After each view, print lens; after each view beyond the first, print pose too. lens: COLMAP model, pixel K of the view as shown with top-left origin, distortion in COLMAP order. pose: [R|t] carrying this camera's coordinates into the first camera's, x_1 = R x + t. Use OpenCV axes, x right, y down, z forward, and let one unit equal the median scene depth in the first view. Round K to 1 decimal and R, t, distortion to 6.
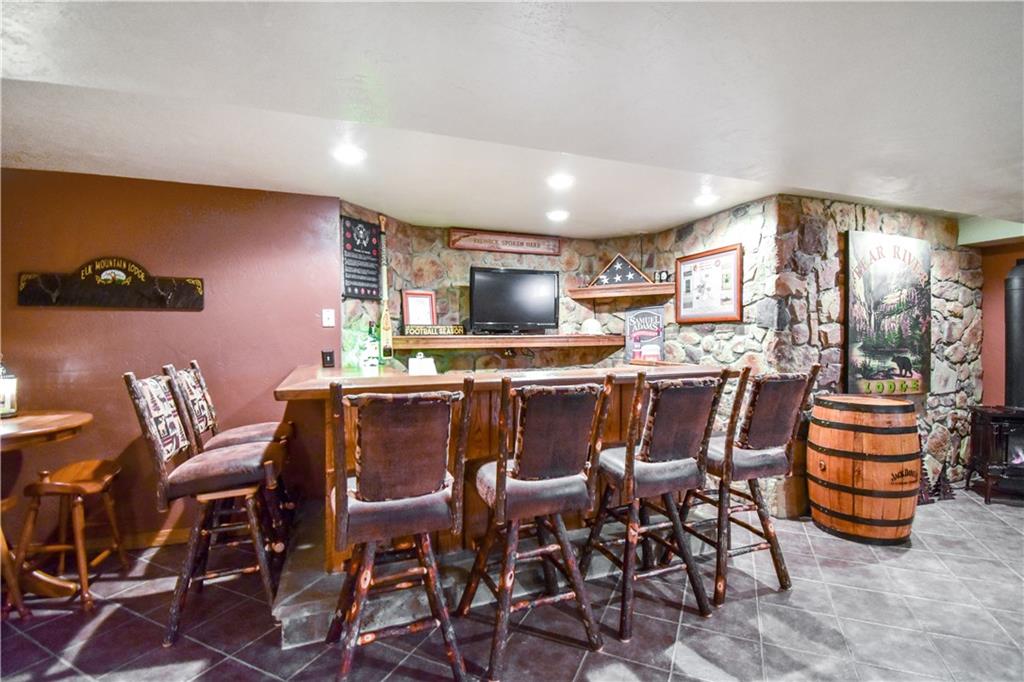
lens RADIAL K [[472.3, 0, 520.0], [0, 472.3, 339.1], [0, 0, 1]] dist [0.008319, -0.005662]
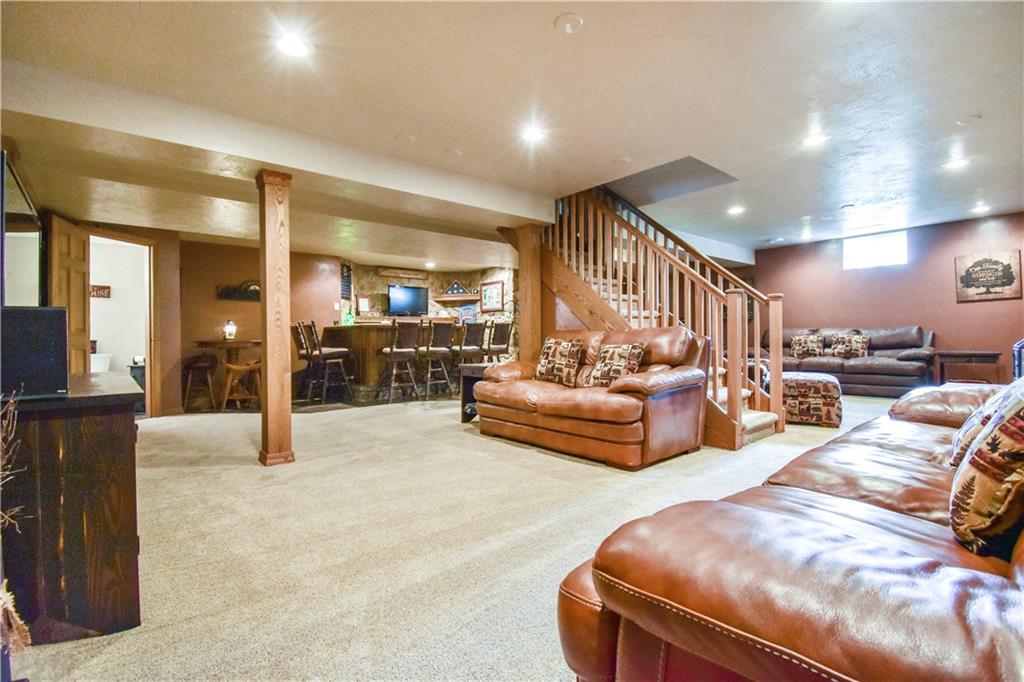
lens RADIAL K [[472.3, 0, 514.9], [0, 472.3, 340.9], [0, 0, 1]] dist [0.008319, -0.005662]
pose [[0.943322, -0.010292, 0.331719, -0.325816], [0.011231, 0.999937, -0.000913, 0.130583], [-0.331688, 0.004587, 0.943378, -1.441830]]
